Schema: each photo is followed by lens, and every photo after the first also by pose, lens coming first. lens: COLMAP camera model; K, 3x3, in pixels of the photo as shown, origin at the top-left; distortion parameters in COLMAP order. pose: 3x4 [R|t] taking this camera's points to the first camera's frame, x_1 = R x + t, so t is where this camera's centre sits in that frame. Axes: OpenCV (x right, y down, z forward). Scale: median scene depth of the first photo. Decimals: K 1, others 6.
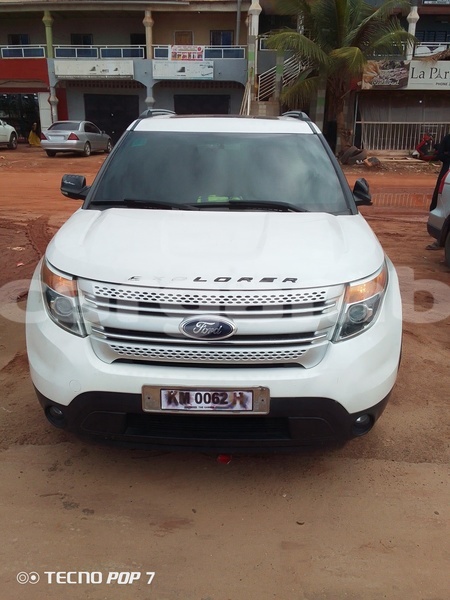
lens RADIAL K [[526.9, 0, 225.0], [0, 526.9, 300.0], [0, 0, 1]] dist [0.098348, -0.151669]
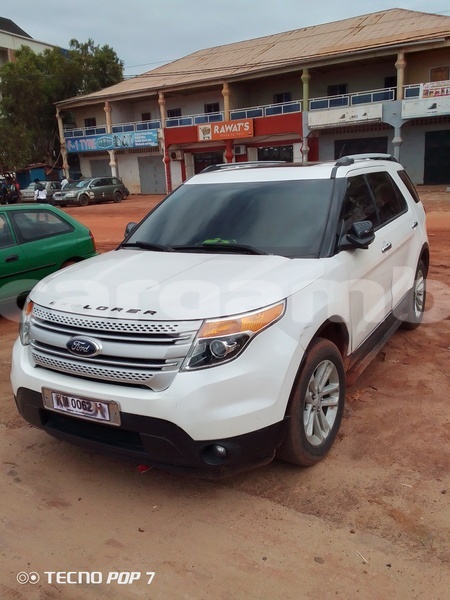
lens RADIAL K [[526.9, 0, 225.0], [0, 526.9, 300.0], [0, 0, 1]] dist [0.098348, -0.151669]
pose [[0.876391, 0.055574, -0.478383, 0.684737], [-0.089996, 0.994721, -0.049313, -0.019289], [0.473117, 0.086269, 0.876766, 0.051866]]
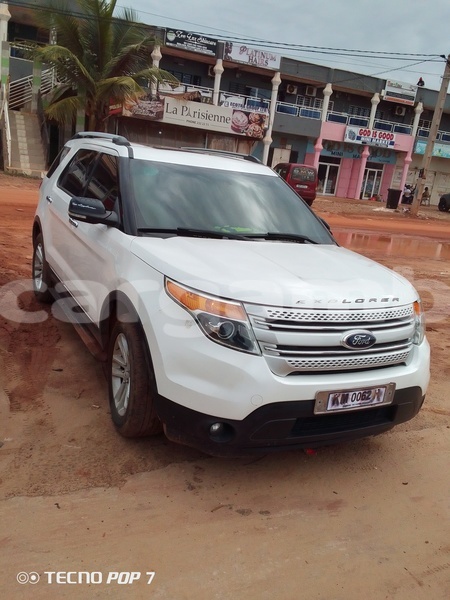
lens RADIAL K [[526.9, 0, 225.0], [0, 526.9, 300.0], [0, 0, 1]] dist [0.098348, -0.151669]
pose [[0.866827, -0.029518, 0.497735, -0.755257], [0.045076, 0.998798, -0.019269, -0.025461], [-0.496568, 0.039139, 0.867115, 0.053191]]
